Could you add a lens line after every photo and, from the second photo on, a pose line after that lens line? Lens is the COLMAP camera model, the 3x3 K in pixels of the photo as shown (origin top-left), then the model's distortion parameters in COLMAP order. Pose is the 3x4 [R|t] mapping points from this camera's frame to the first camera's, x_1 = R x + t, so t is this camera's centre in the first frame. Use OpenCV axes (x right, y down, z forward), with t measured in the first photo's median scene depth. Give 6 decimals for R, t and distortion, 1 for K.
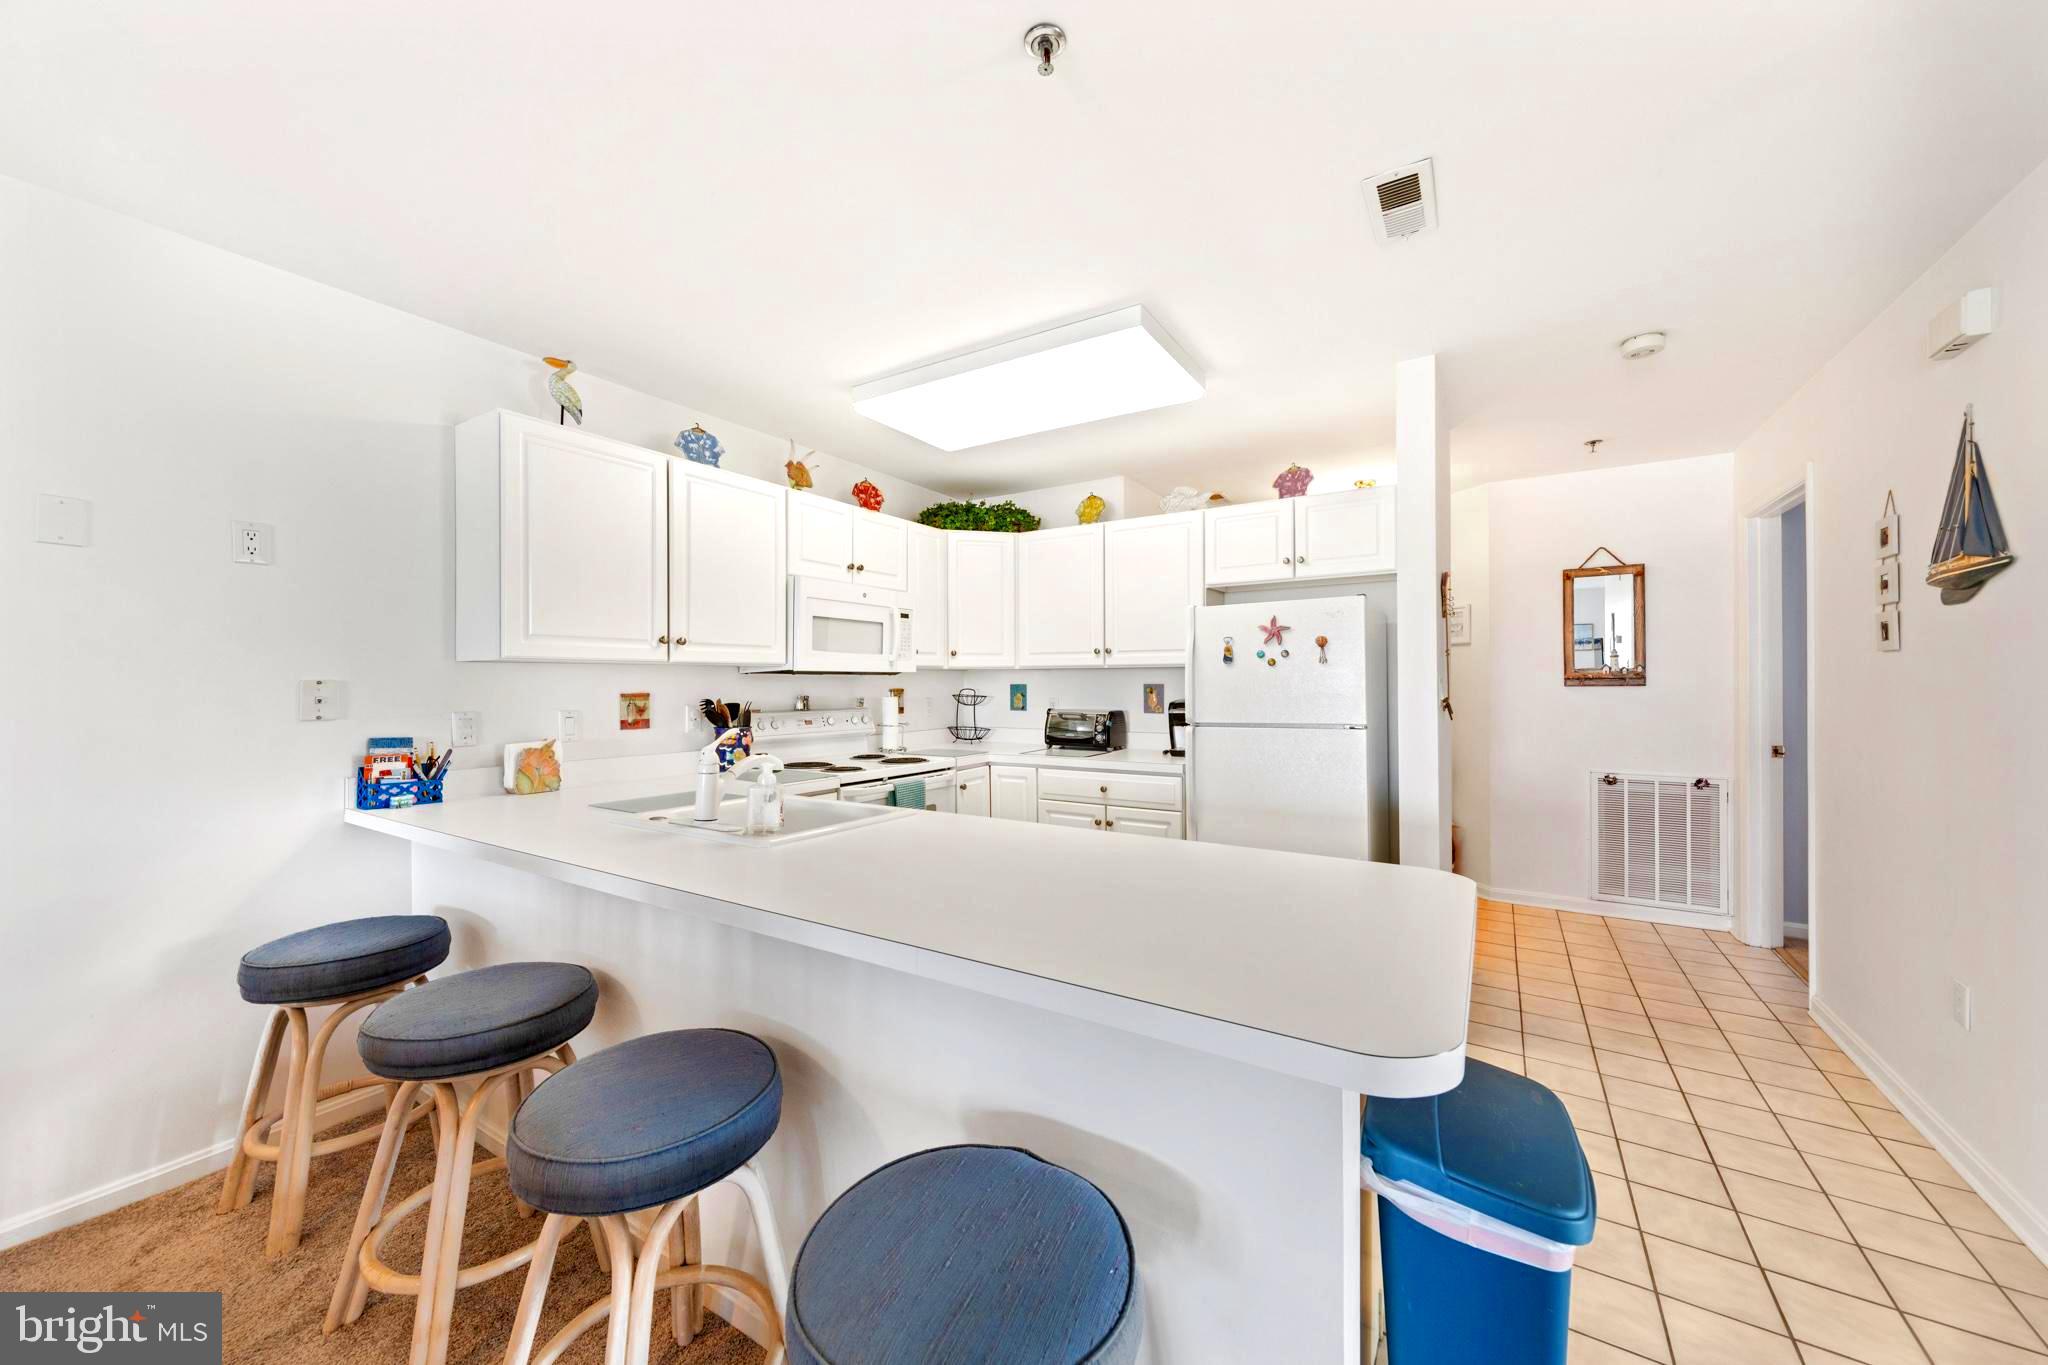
lens RADIAL K [[754.6, 0, 1020.4], [0, 754.6, 685.5], [0, 0, 1]] dist [0.002189, 0.000097]
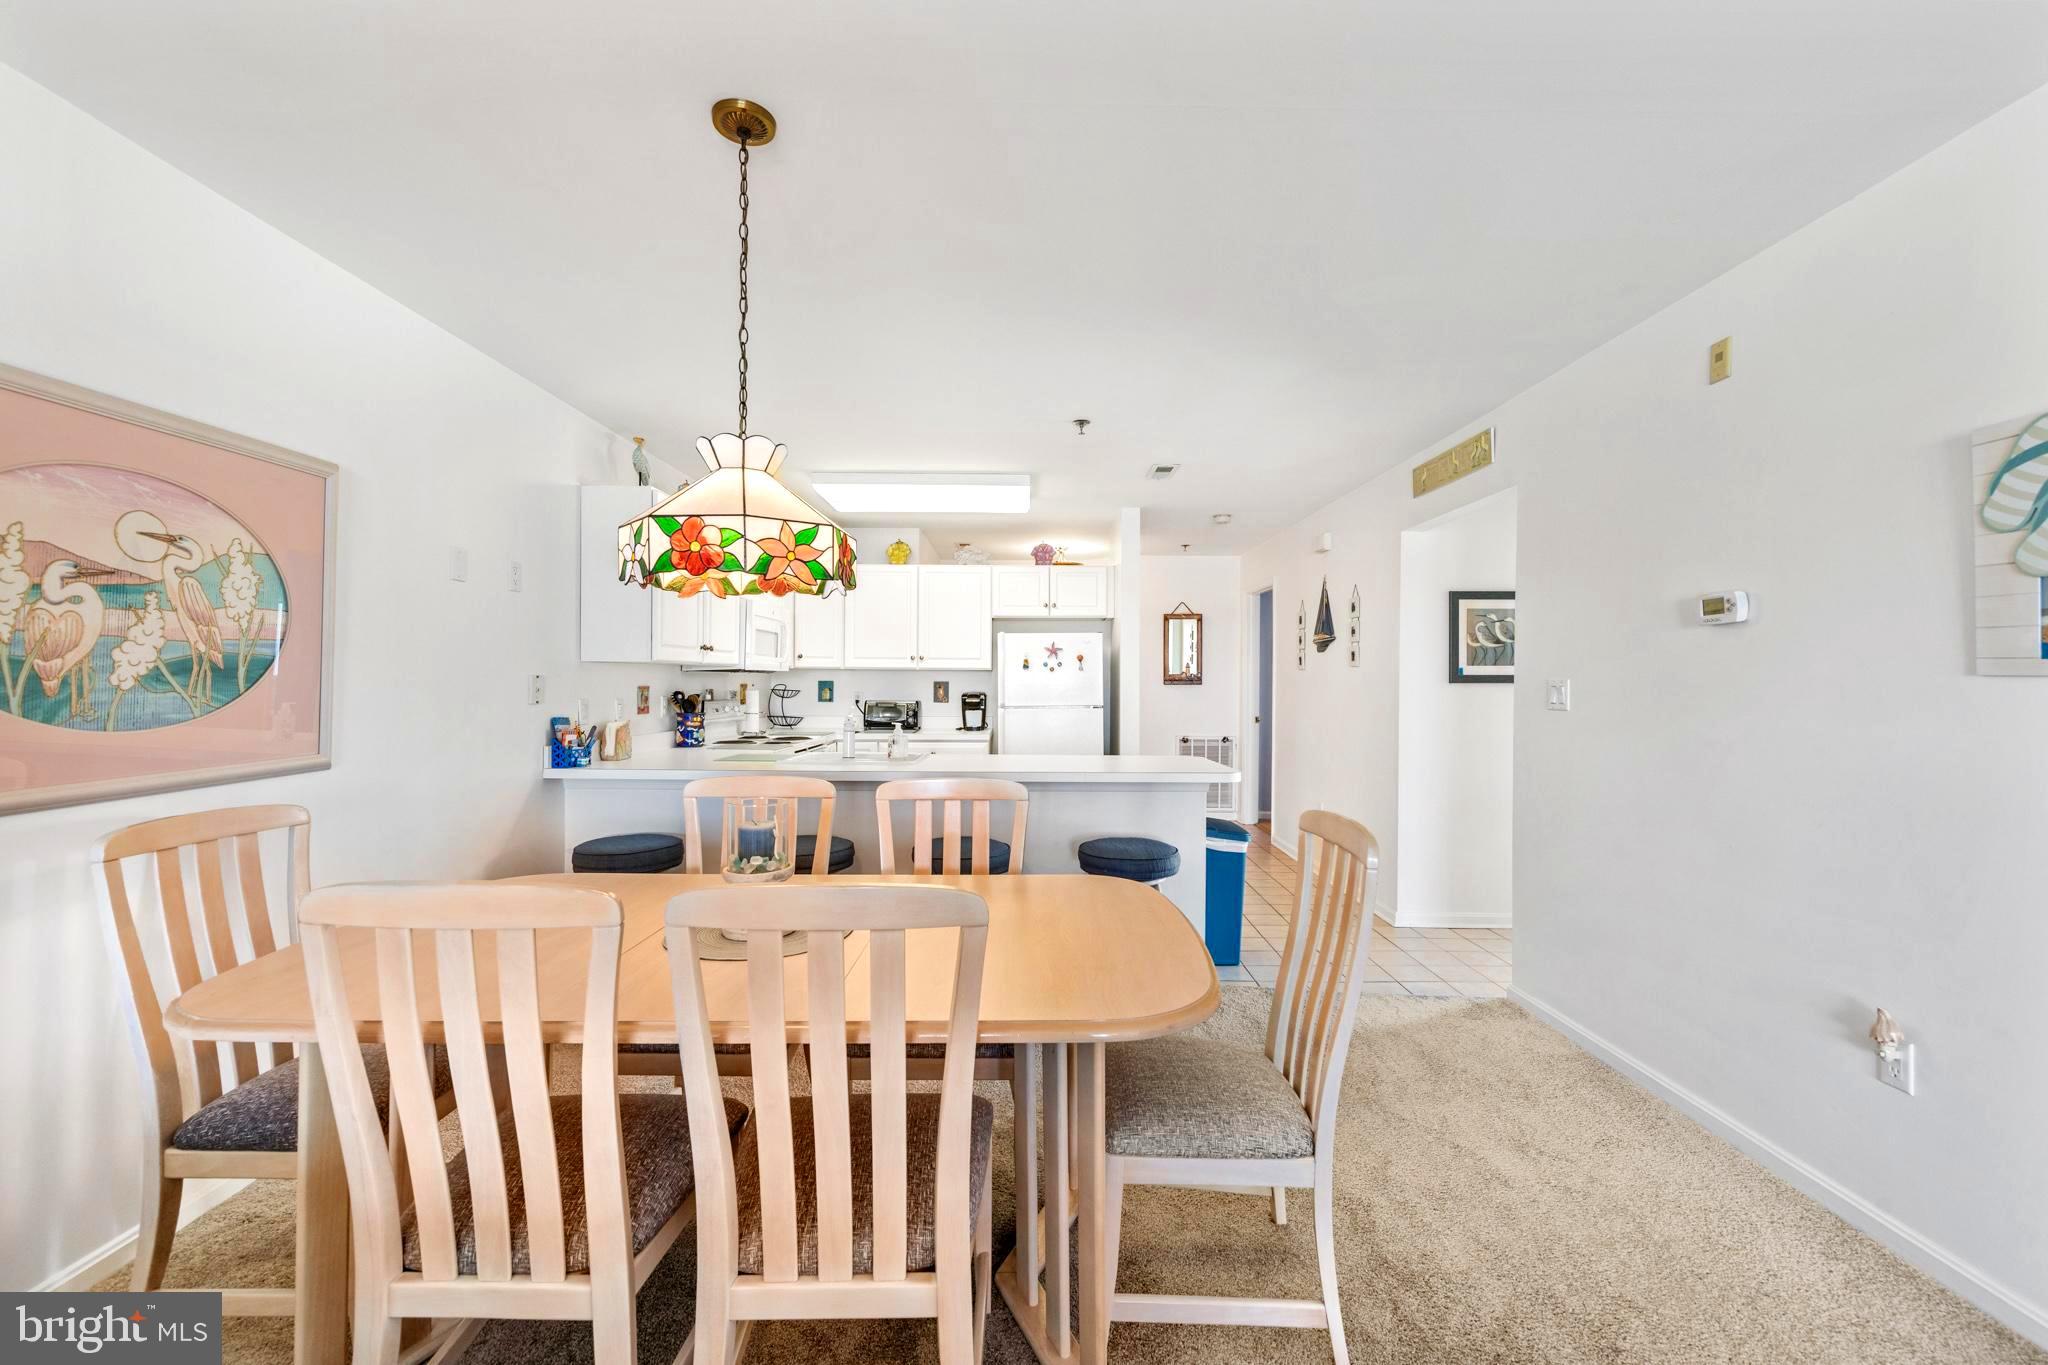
lens RADIAL K [[890.7, 0, 1025.7], [0, 890.7, 690.0], [0, 0, 1]] dist [-0.000271, 0.000017]
pose [[0.839302, 0.002108, 0.543661, -0.623905], [-0.006102, 0.999966, 0.005542, 0.003954], [-0.543631, -0.007969, 0.839287, -0.495966]]
